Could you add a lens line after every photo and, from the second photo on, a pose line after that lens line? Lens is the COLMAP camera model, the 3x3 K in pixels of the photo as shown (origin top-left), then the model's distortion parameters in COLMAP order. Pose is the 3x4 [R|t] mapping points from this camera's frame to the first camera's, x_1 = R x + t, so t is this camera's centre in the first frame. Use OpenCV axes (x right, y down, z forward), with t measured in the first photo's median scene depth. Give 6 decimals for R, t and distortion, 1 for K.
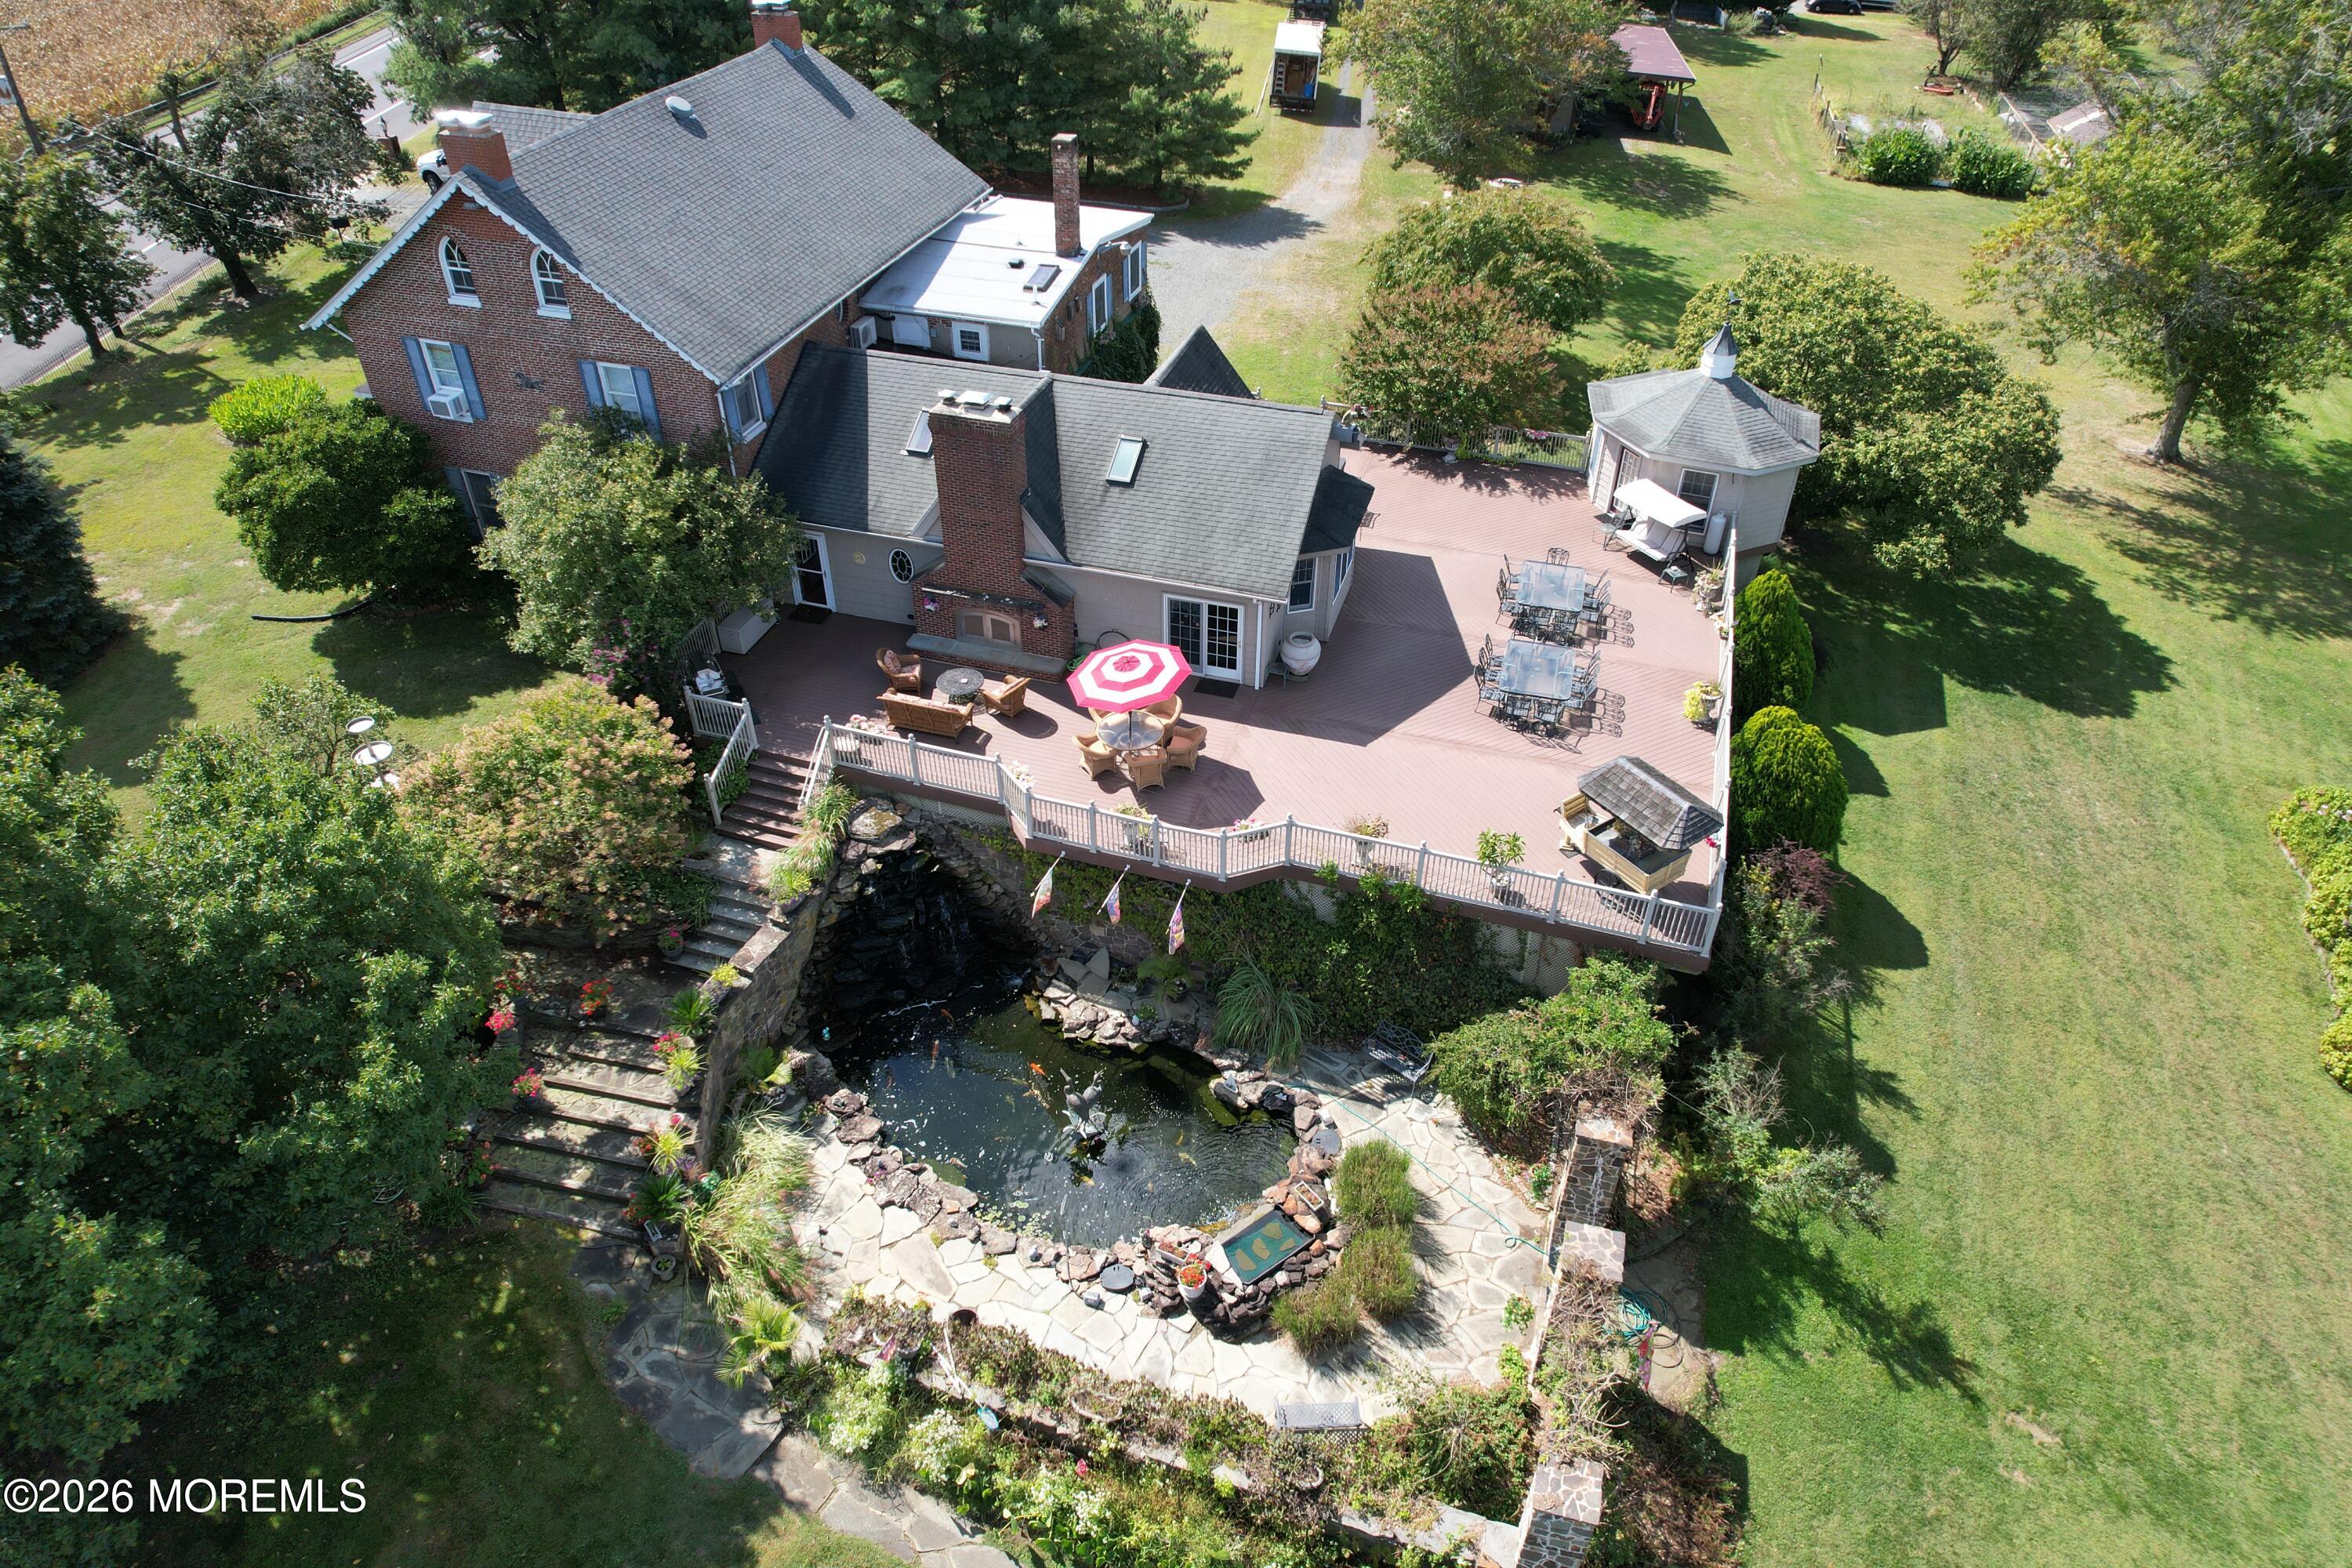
lens RADIAL K [[1497.8, 0, 1190.3], [0, 1497.8, 786.4], [0, 0, 1]] dist [-0.074499, 0.066385]
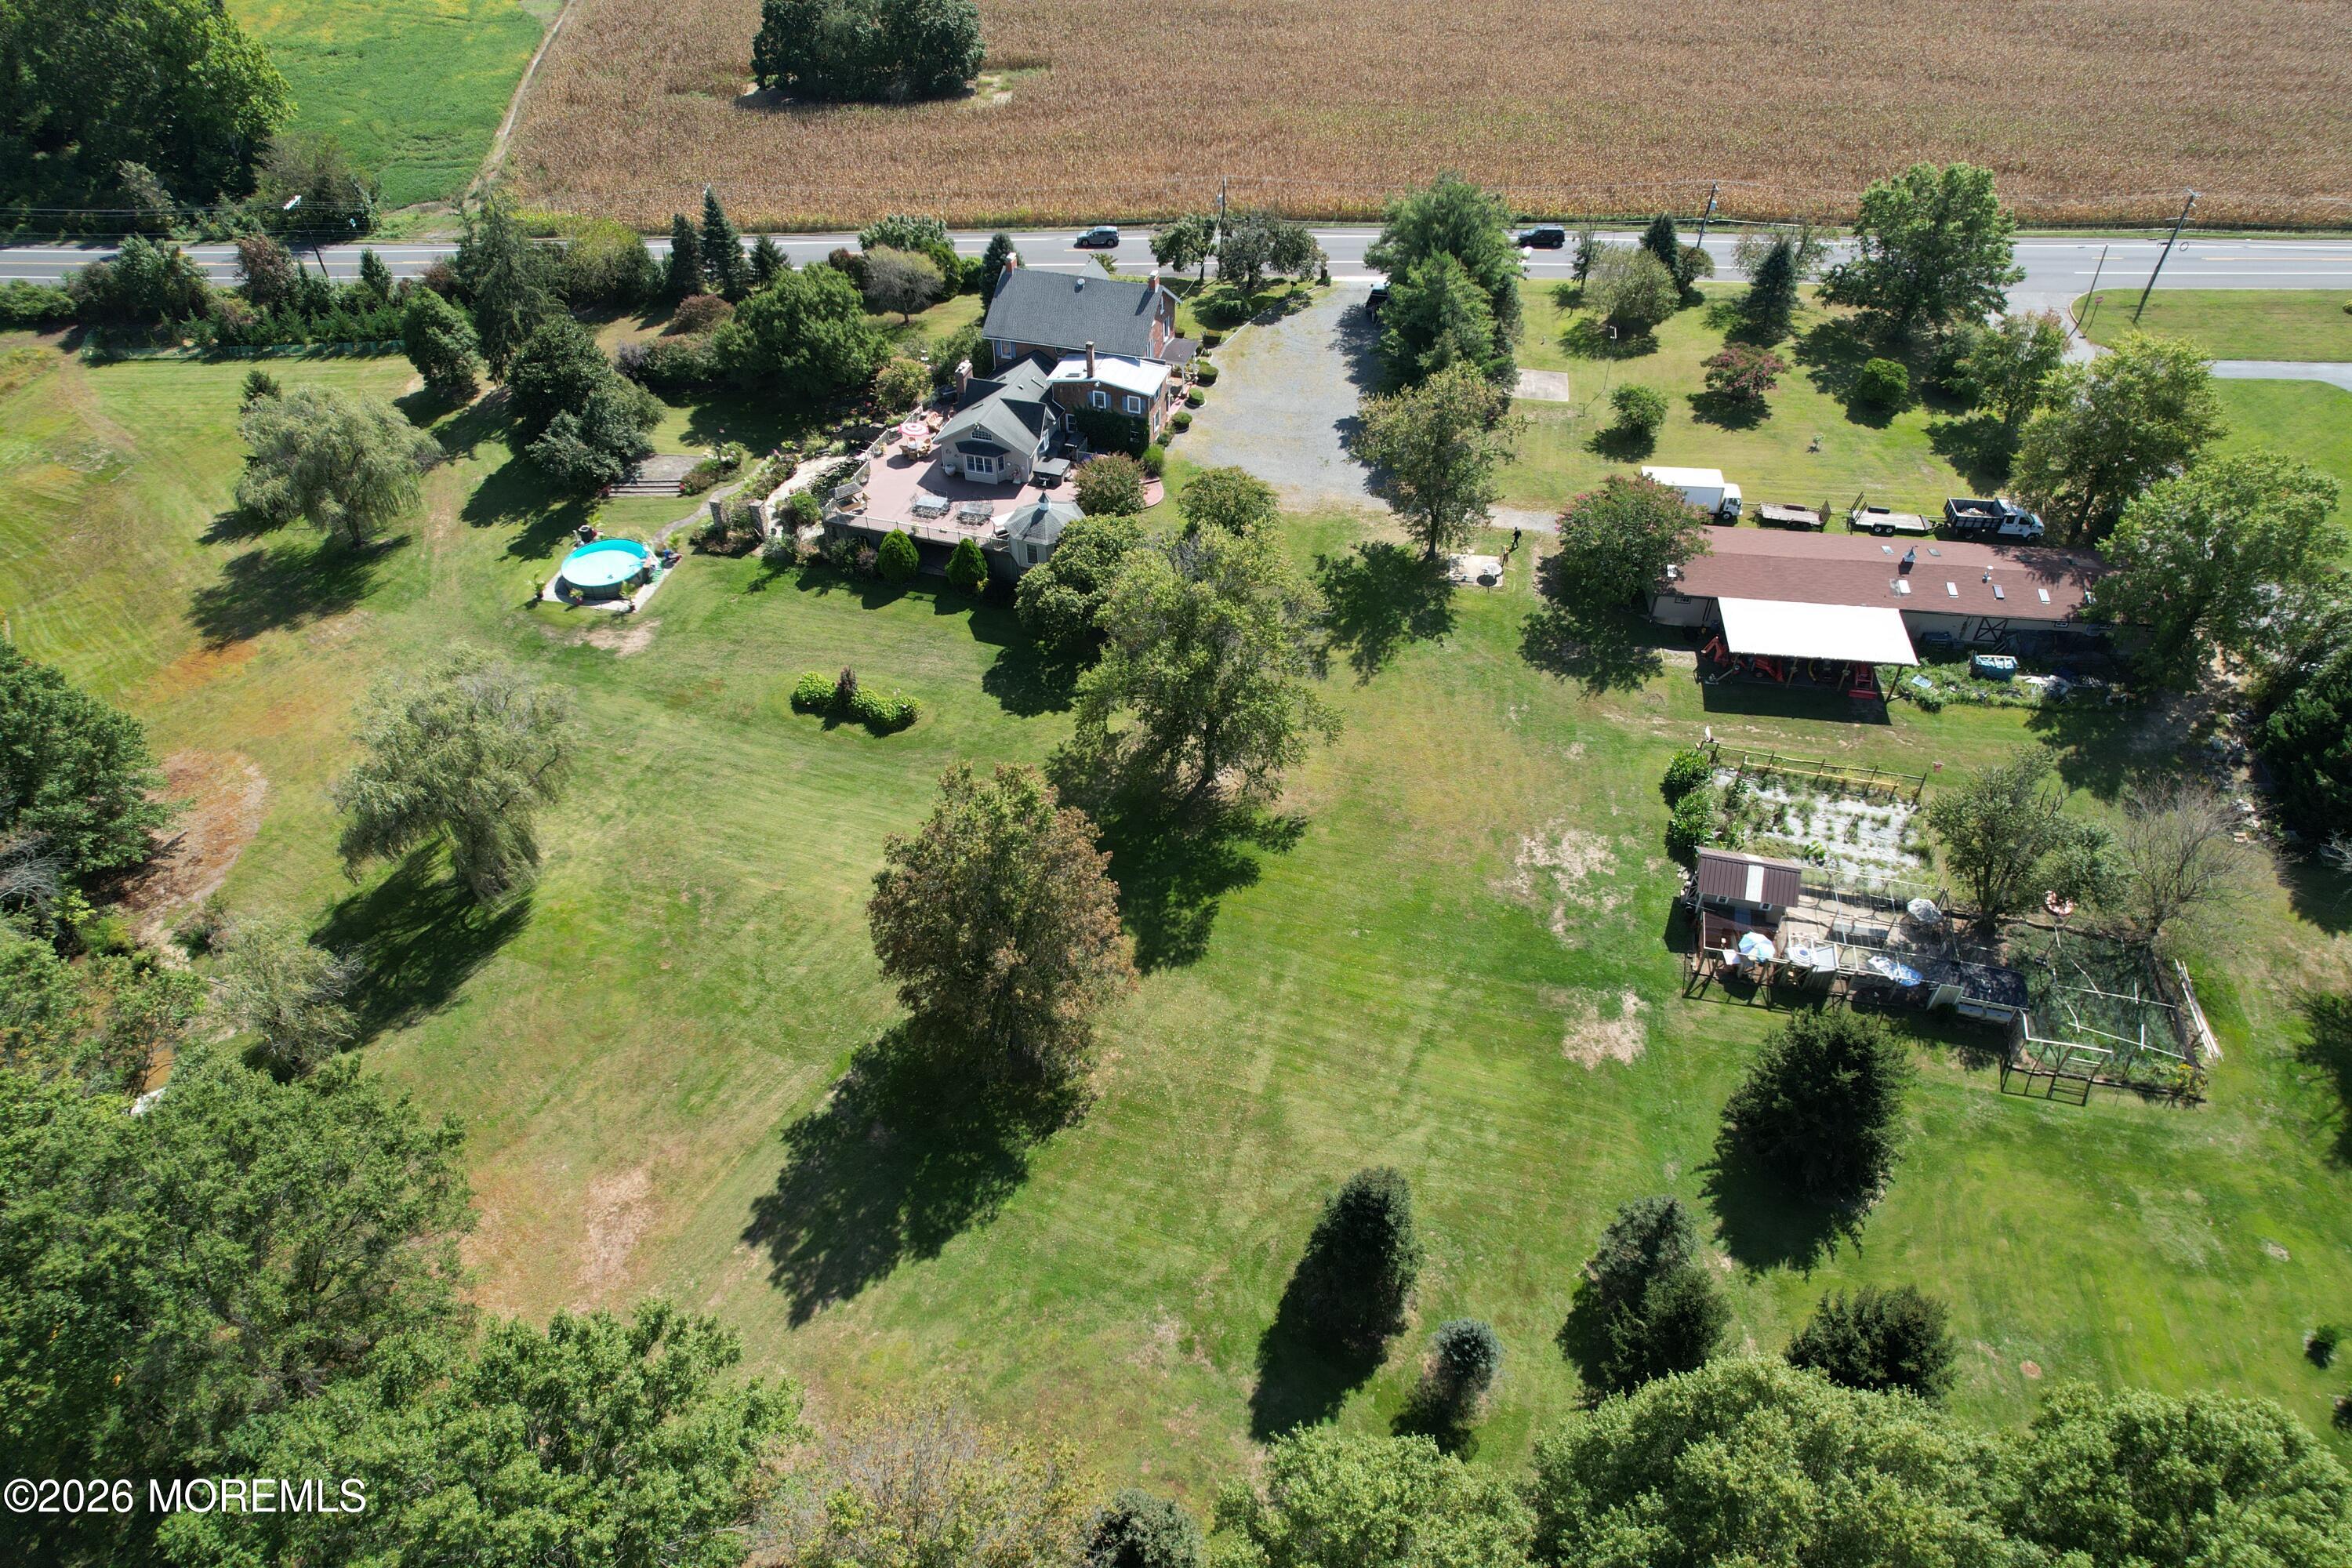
lens RADIAL K [[1497.8, 0, 1188.4], [0, 1497.8, 783.4], [0, 0, 1]] dist [-0.074499, 0.066385]
pose [[0.013559, 0.665989, -0.745838, 3.521207], [-0.620726, 0.590384, 0.515893, -1.997334], [0.783910, 0.455966, 0.421402, 0.307986]]
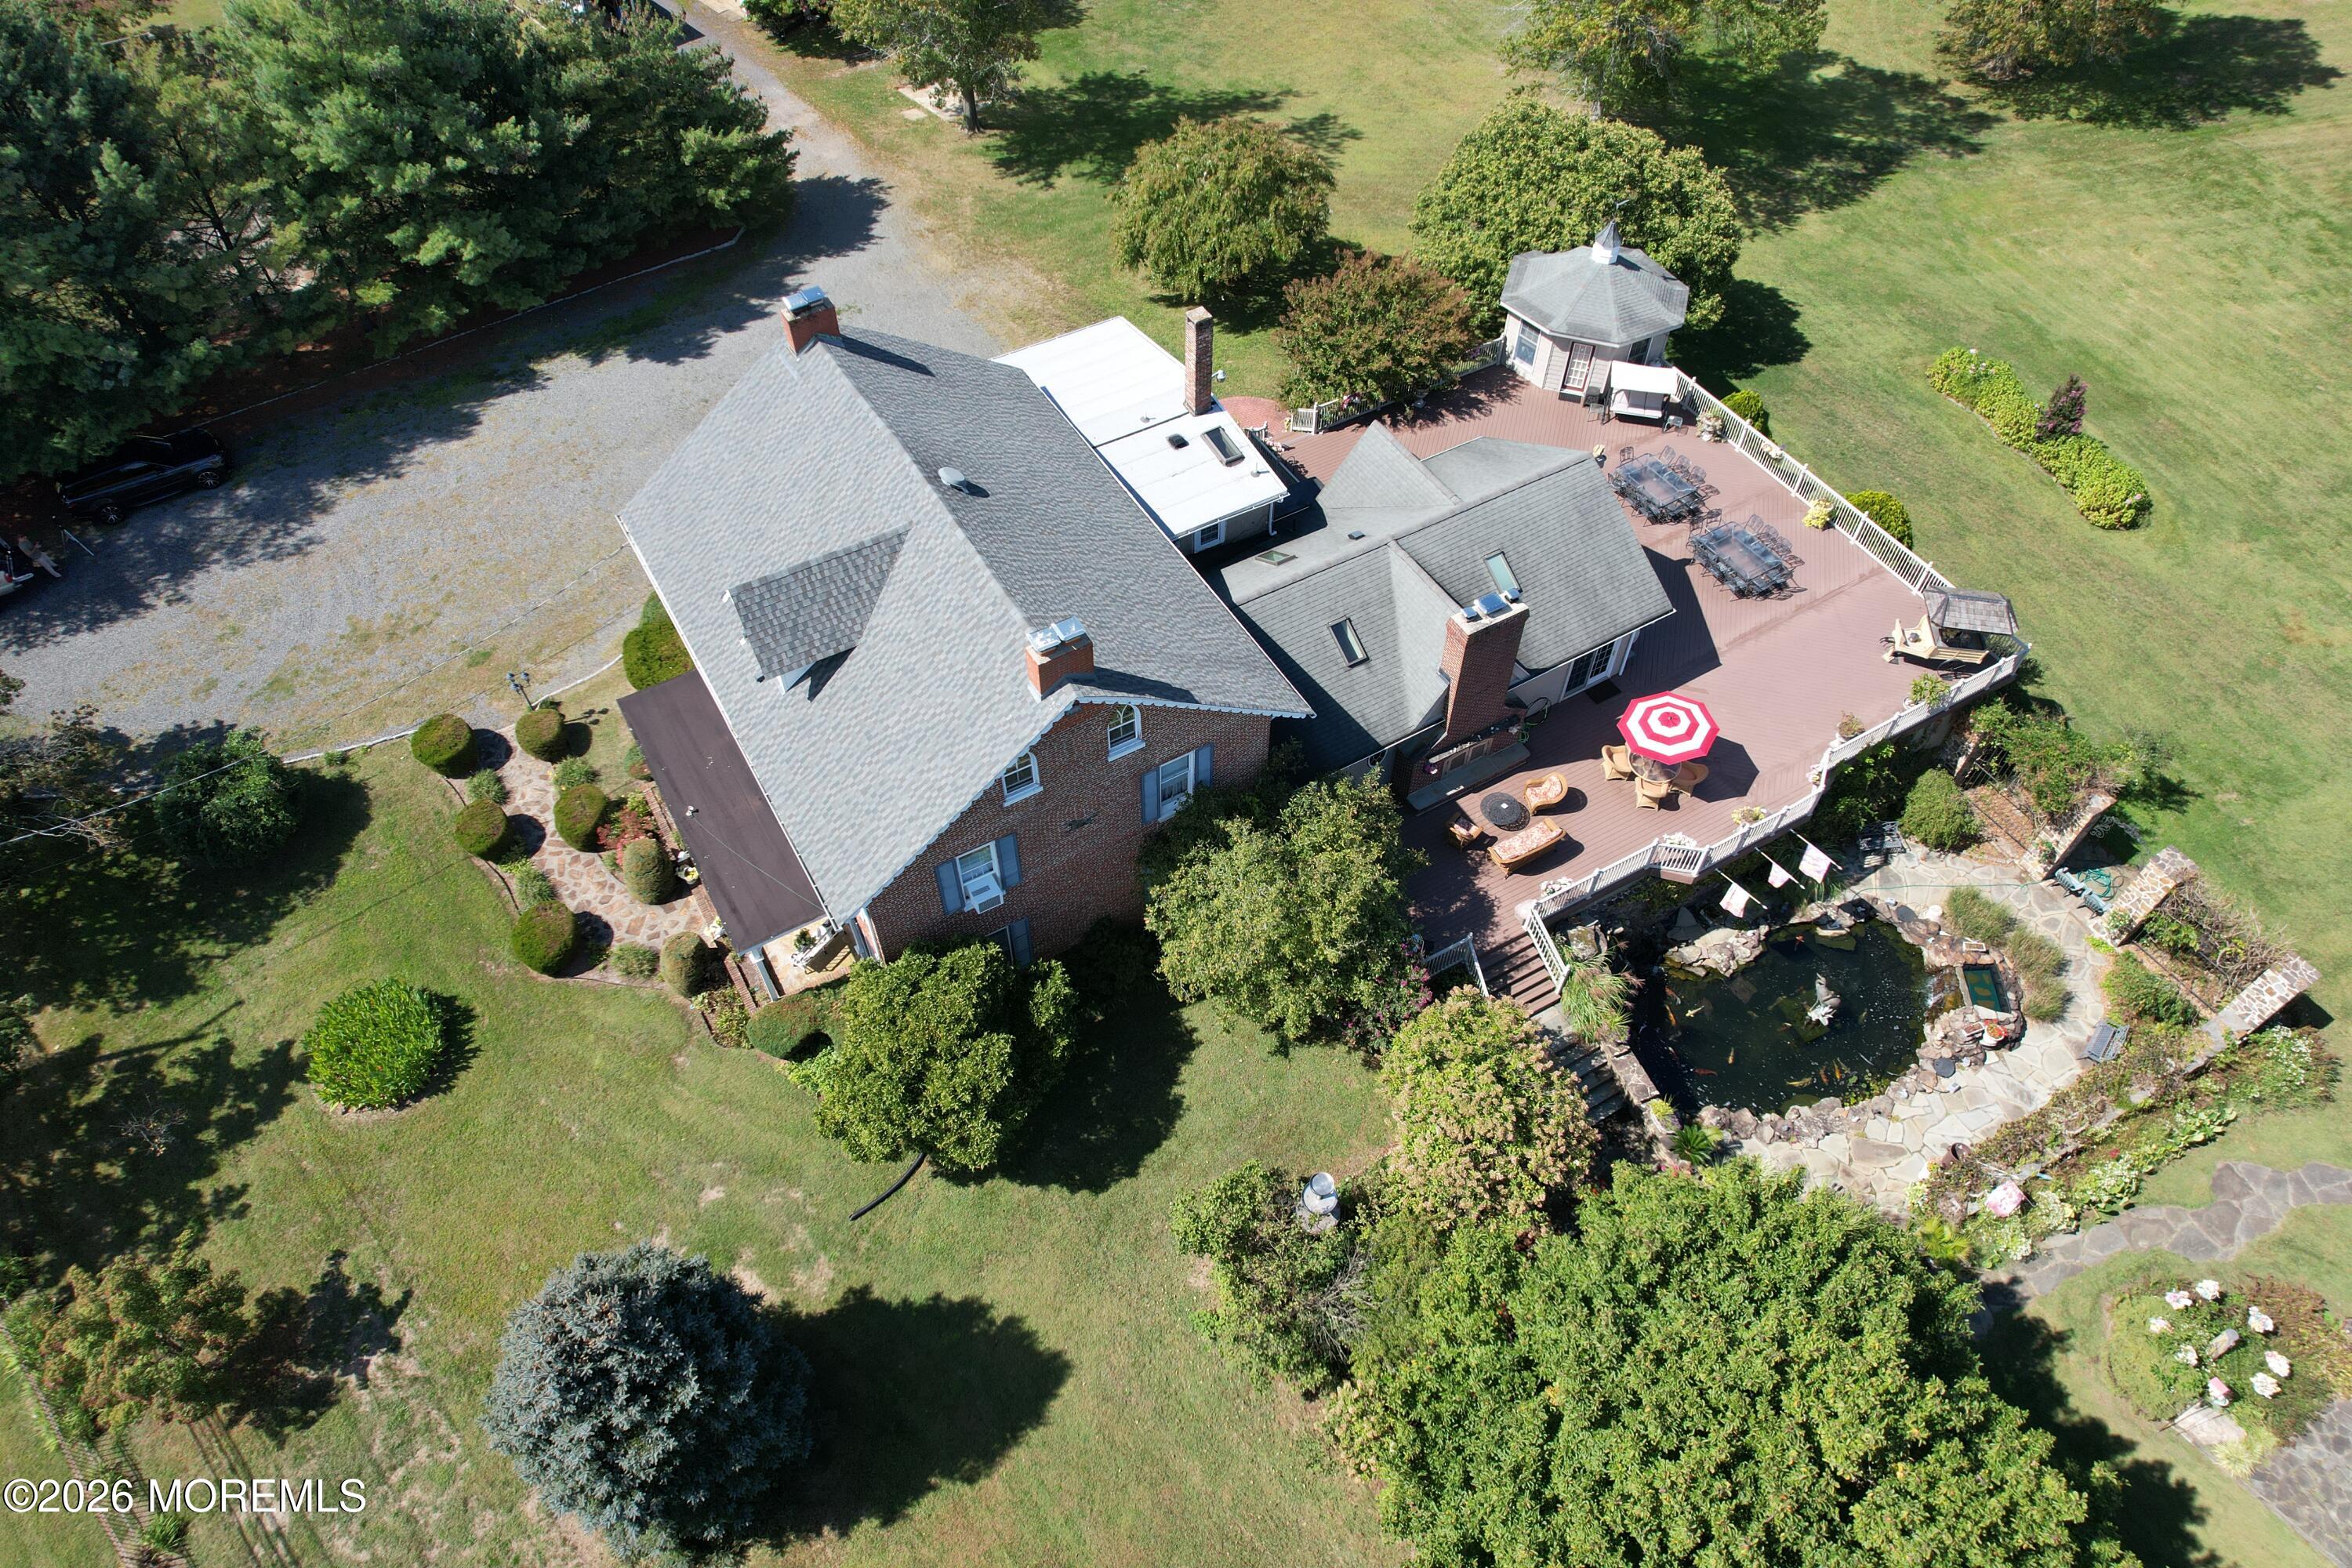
lens RADIAL K [[1497.8, 0, 1182.5], [0, 1497.8, 781.4], [0, 0, 1]] dist [-0.074499, 0.066385]
pose [[0.672298, -0.585333, 0.453211, -0.899015], [0.455231, 0.809667, 0.370410, -0.680555], [-0.583763, -0.042710, 0.810800, 0.200654]]
